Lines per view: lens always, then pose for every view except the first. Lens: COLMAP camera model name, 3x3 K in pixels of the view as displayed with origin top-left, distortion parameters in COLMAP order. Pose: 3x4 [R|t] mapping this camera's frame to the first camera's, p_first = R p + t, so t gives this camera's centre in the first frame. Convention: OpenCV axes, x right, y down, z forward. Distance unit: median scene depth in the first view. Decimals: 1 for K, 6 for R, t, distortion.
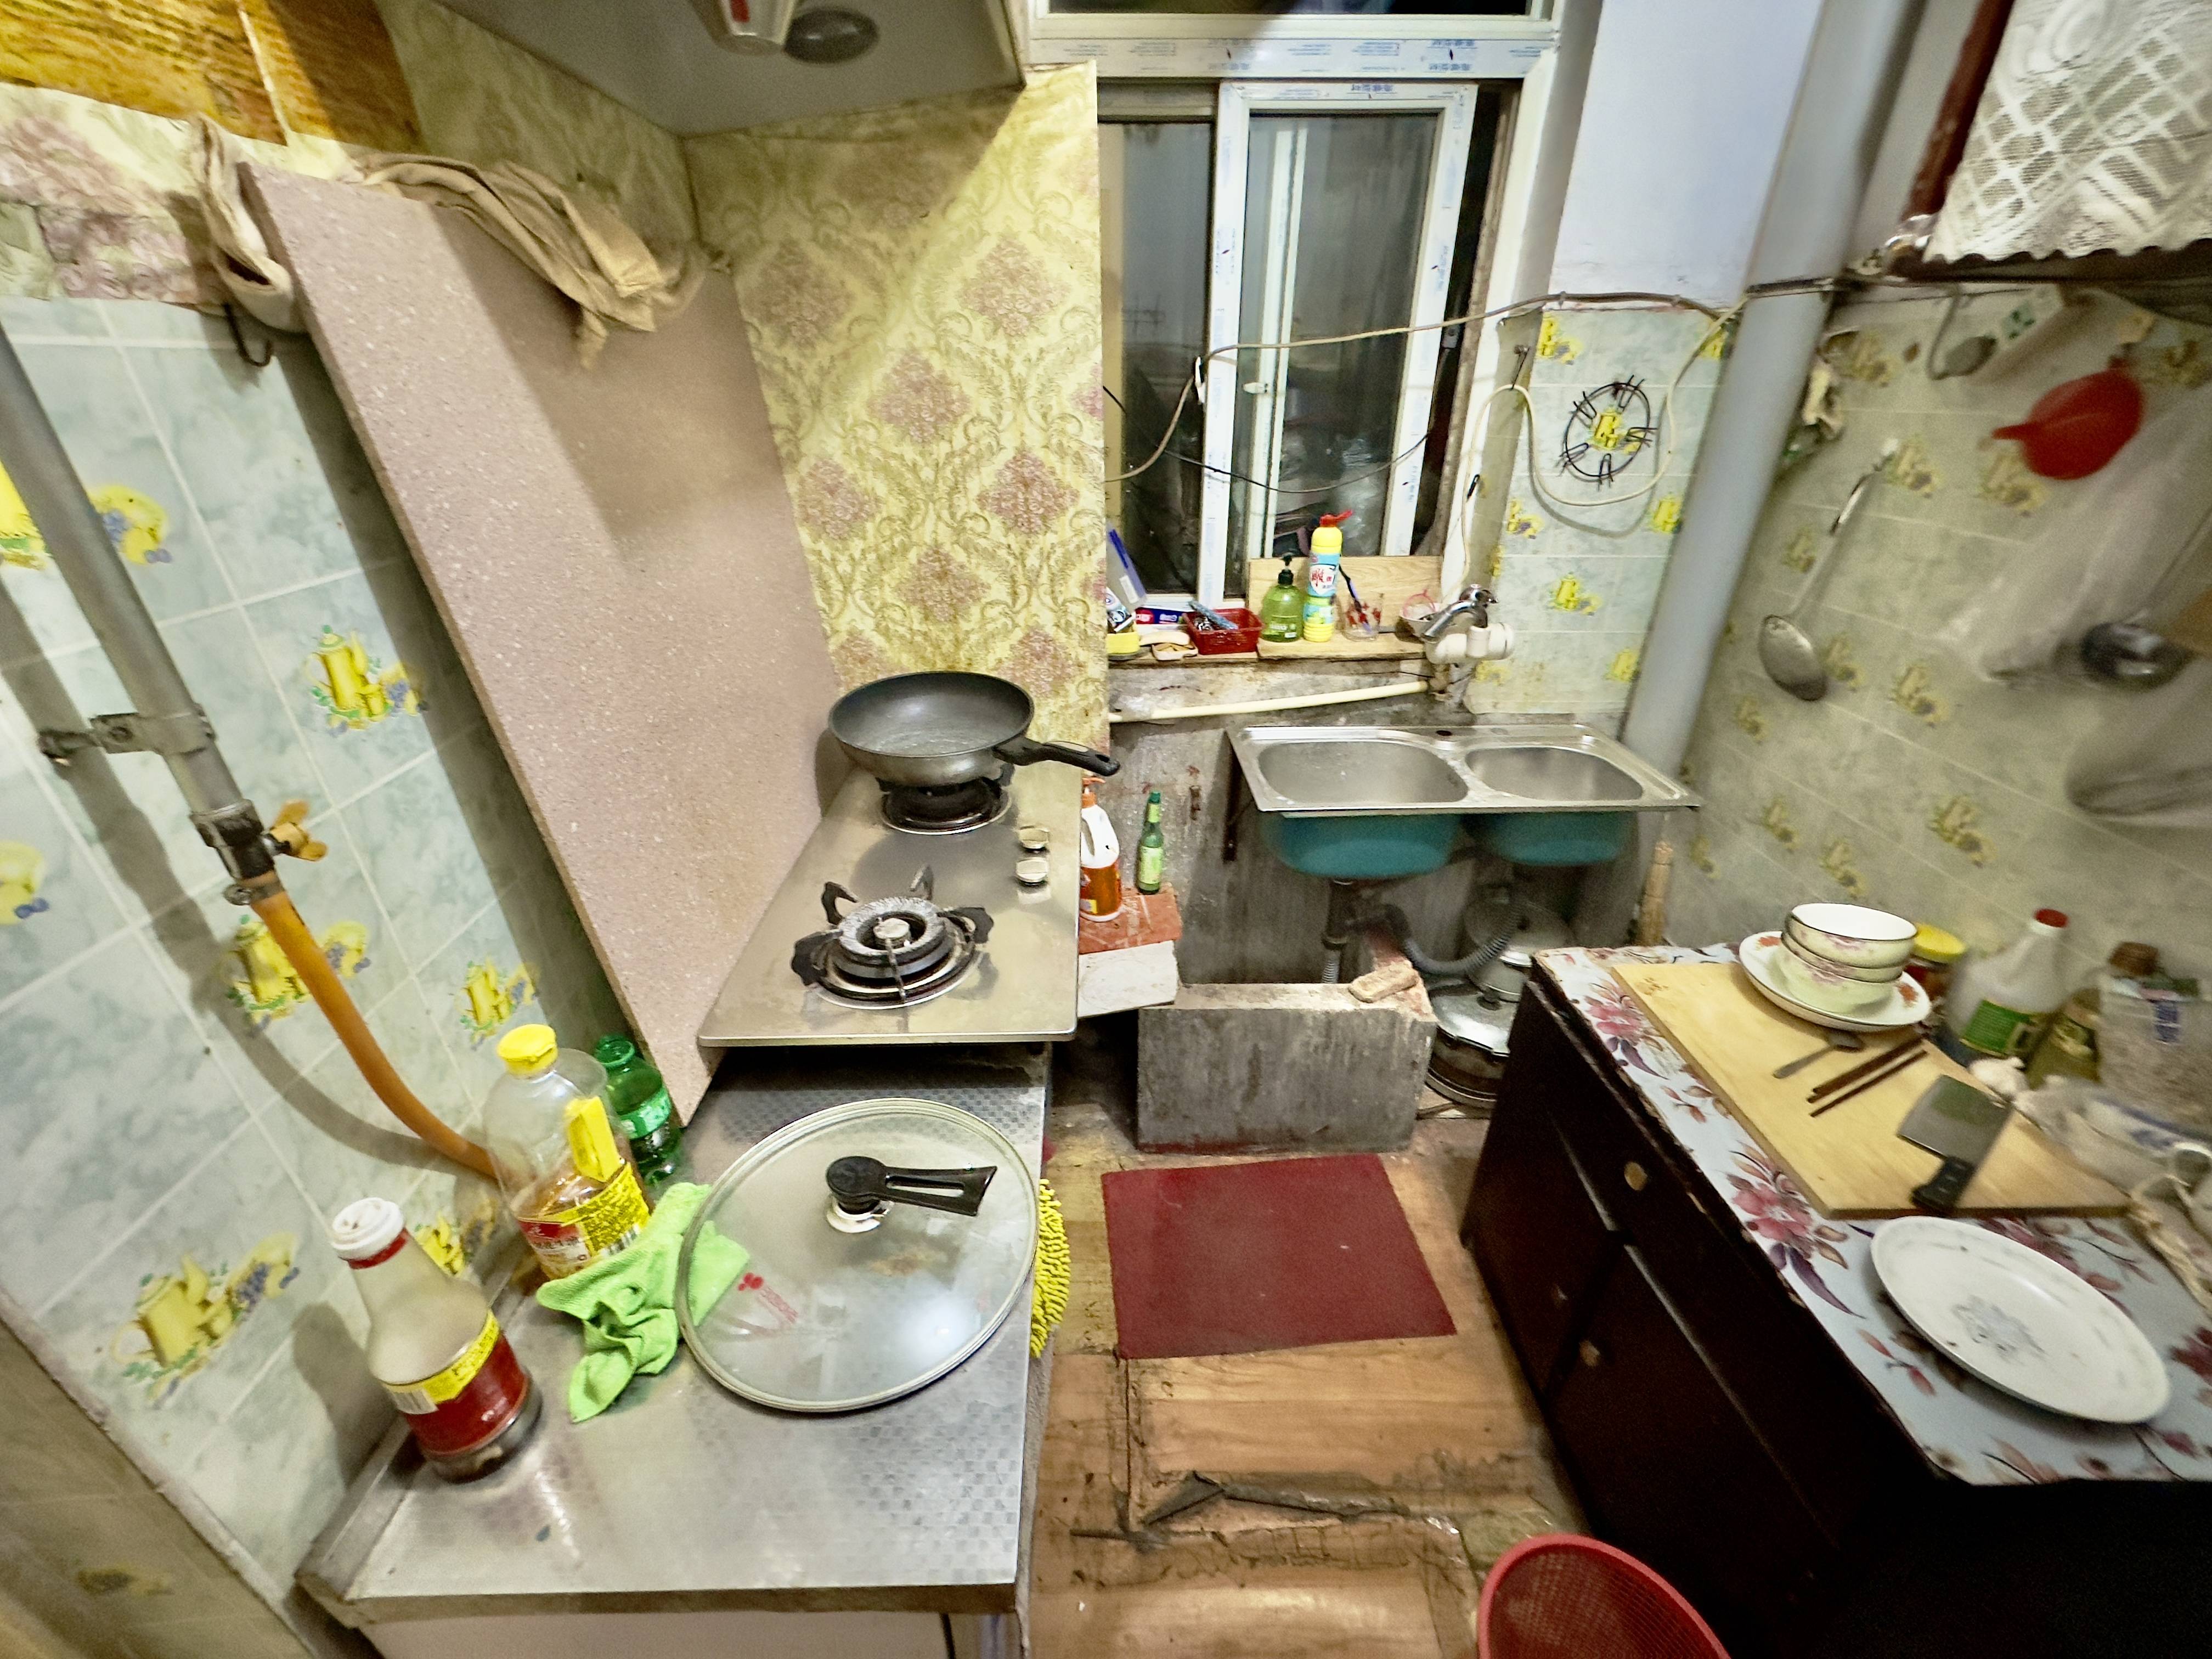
lens RADIAL K [[883.2, 0, 1104.1], [0, 883.2, 826.7], [0, 0, 1]] dist [0.001710, -0.000202]
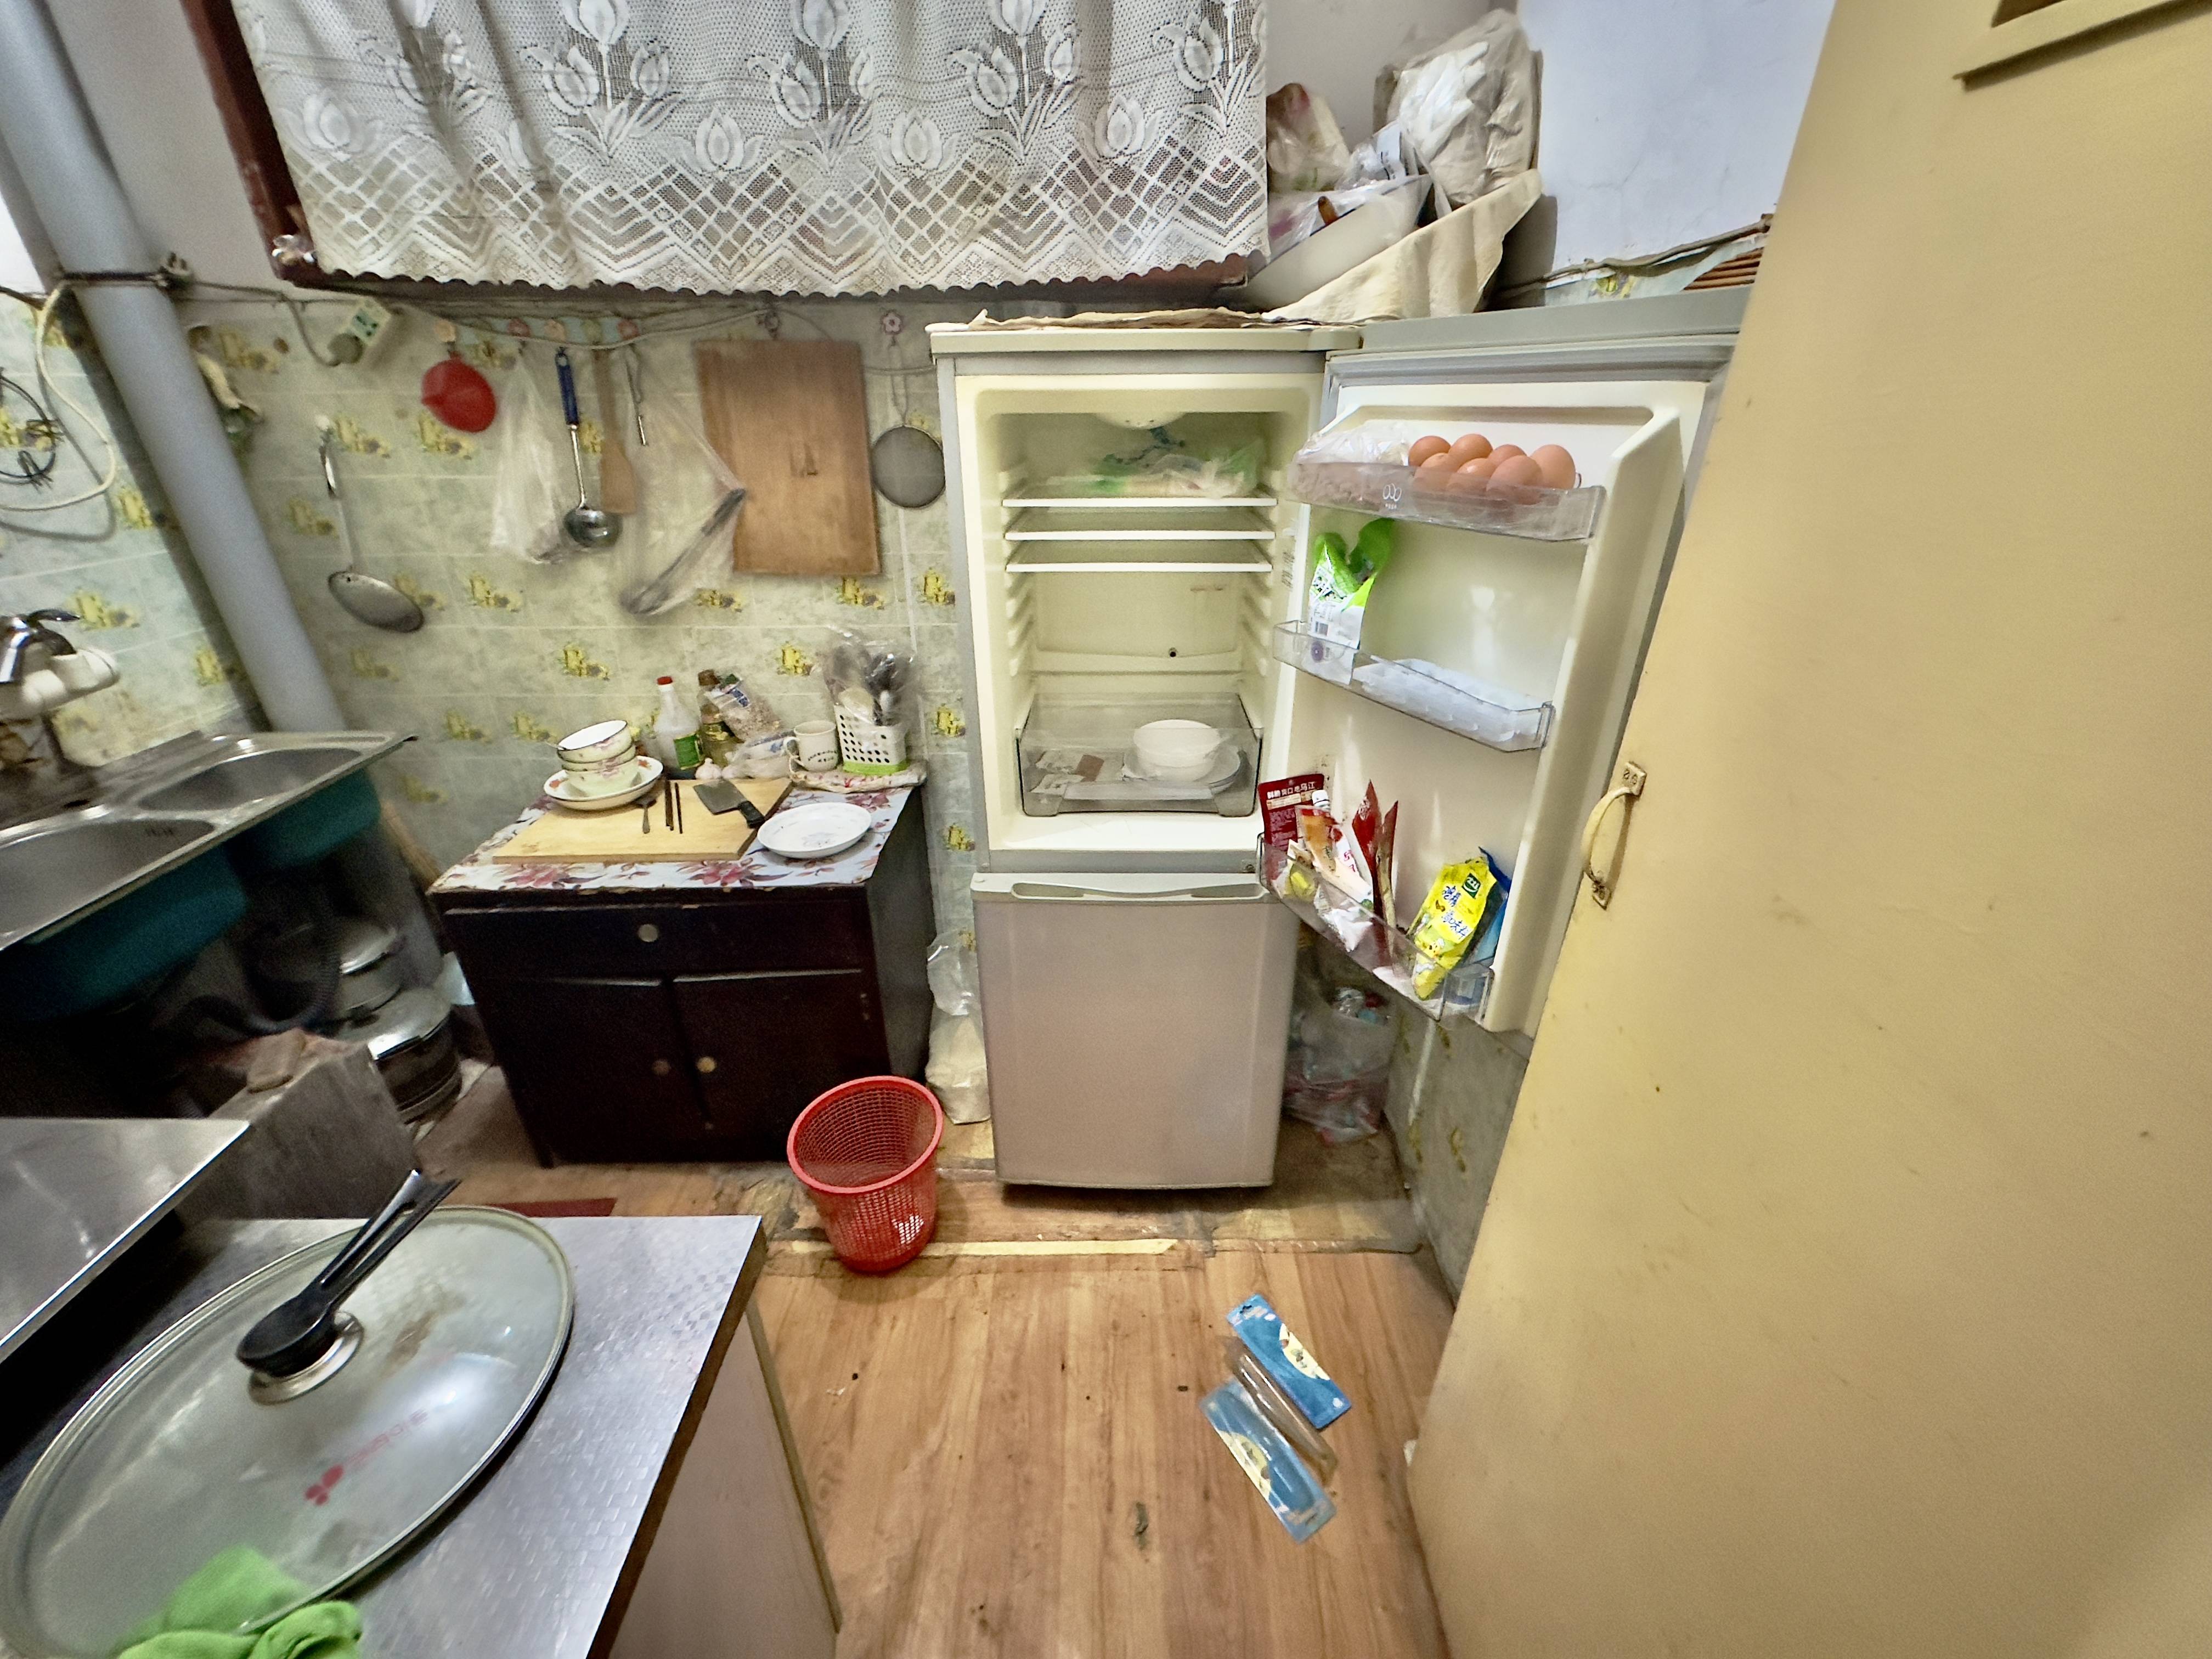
lens RADIAL K [[883.2, 0, 1104.1], [0, 883.2, 827.6], [0, 0, 1]] dist [0.001710, -0.000202]
pose [[0.012403, -0.449903, 0.892991, -0.553797], [0.464906, 0.793257, 0.393198, 0.050132], [-0.885273, 0.410280, 0.219002, -0.006405]]
